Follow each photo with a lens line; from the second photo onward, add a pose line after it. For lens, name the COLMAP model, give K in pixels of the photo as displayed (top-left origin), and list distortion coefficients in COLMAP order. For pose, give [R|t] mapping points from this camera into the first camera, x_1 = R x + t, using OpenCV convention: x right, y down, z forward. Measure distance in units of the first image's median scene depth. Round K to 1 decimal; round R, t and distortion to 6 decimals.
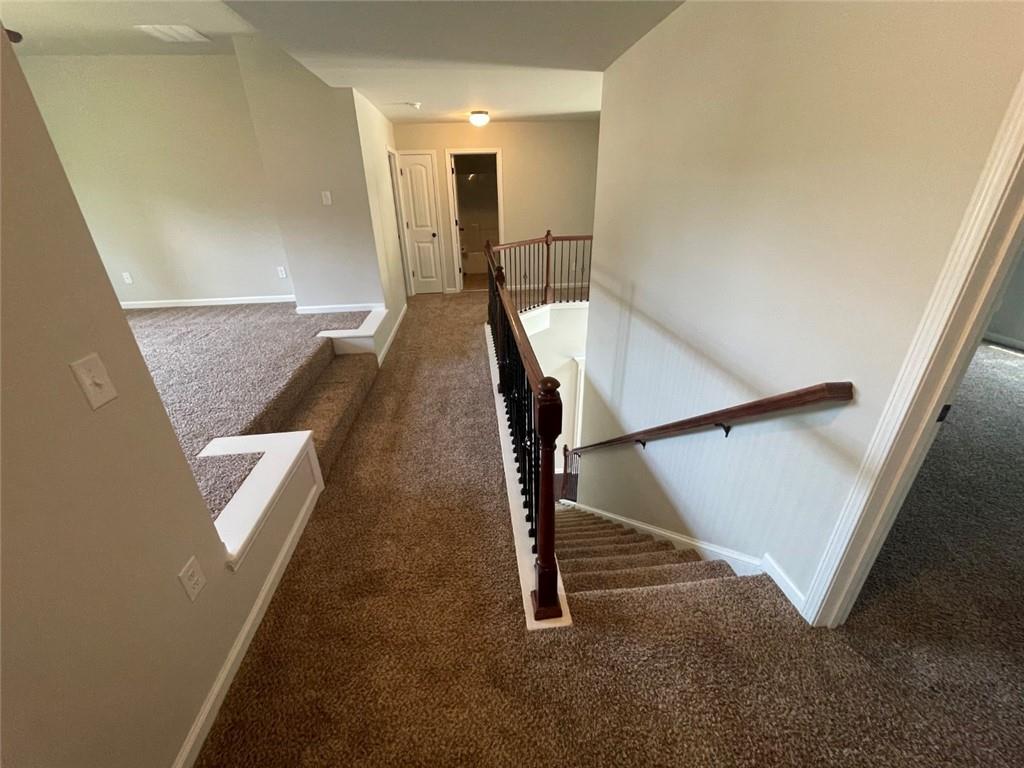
lens RADIAL K [[417.4, 0, 505.8], [0, 417.4, 384.2], [0, 0, 1]] dist [-0.000502, 0.000315]
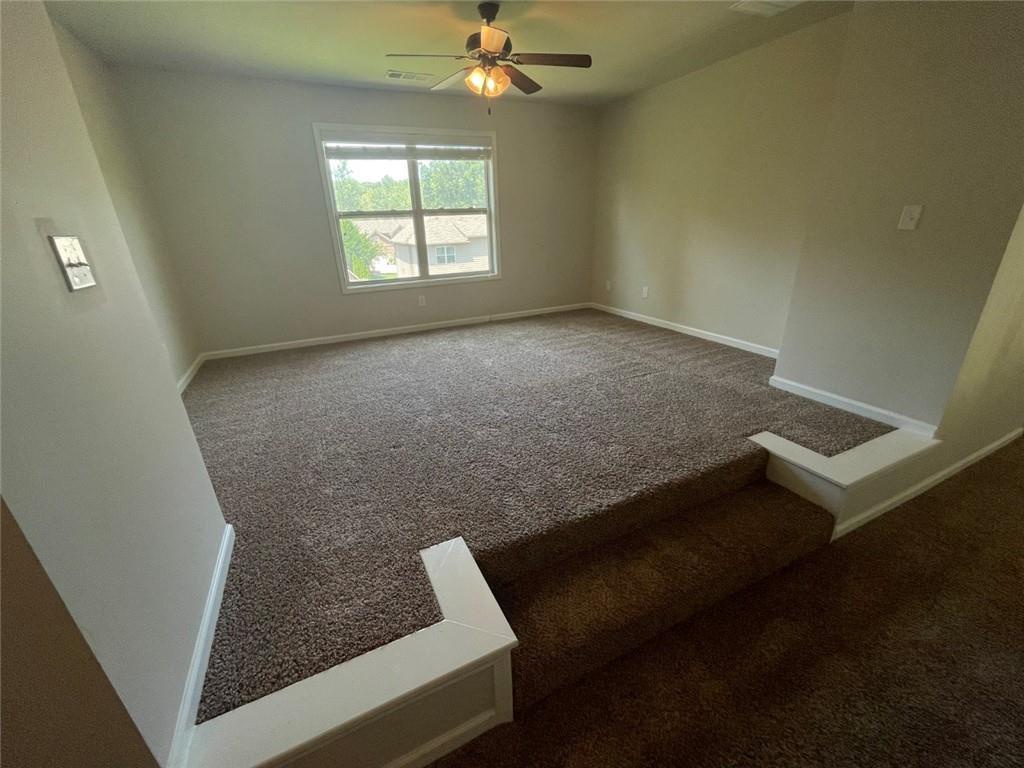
lens RADIAL K [[417.4, 0, 505.8], [0, 417.4, 384.2], [0, 0, 1]] dist [-0.000502, 0.000315]
pose [[0.344549, 0.359206, -0.867327, -0.064259], [-0.380456, 0.898055, 0.220794, -0.187152], [0.858218, 0.253906, 0.446086, 0.387144]]
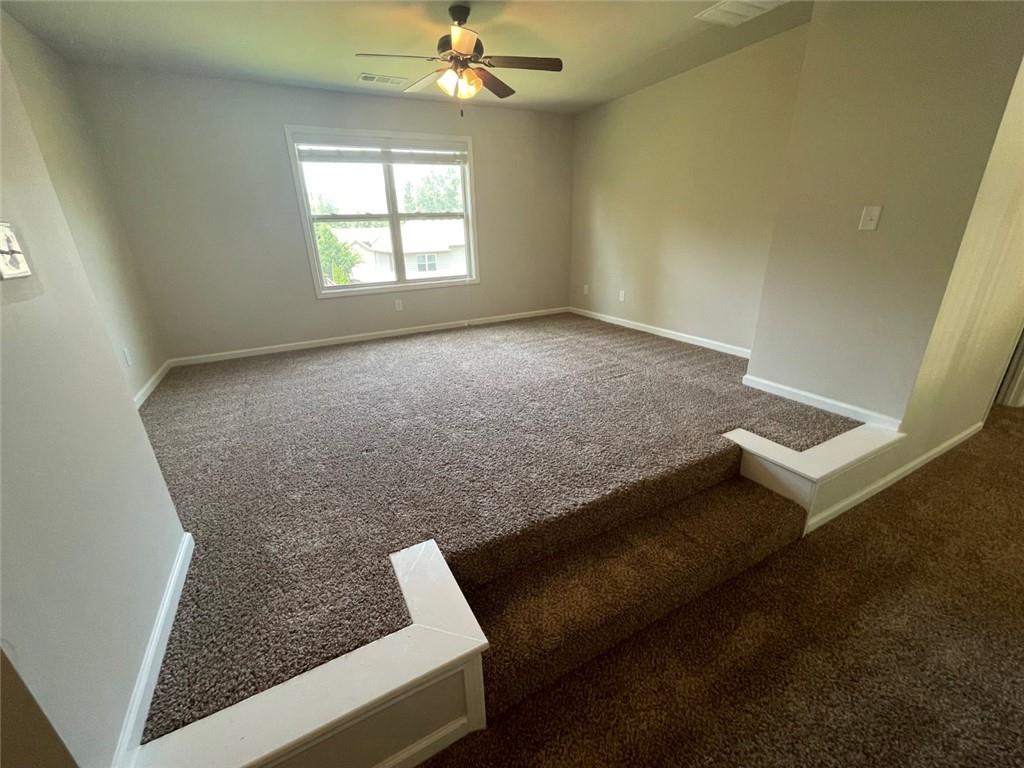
lens RADIAL K [[417.4, 0, 505.8], [0, 417.4, 384.2], [0, 0, 1]] dist [-0.000502, 0.000315]
pose [[0.383450, 0.338264, -0.859385, -0.061738], [-0.377313, 0.906692, 0.188531, -0.180317], [0.842971, 0.251965, 0.475303, 0.403617]]
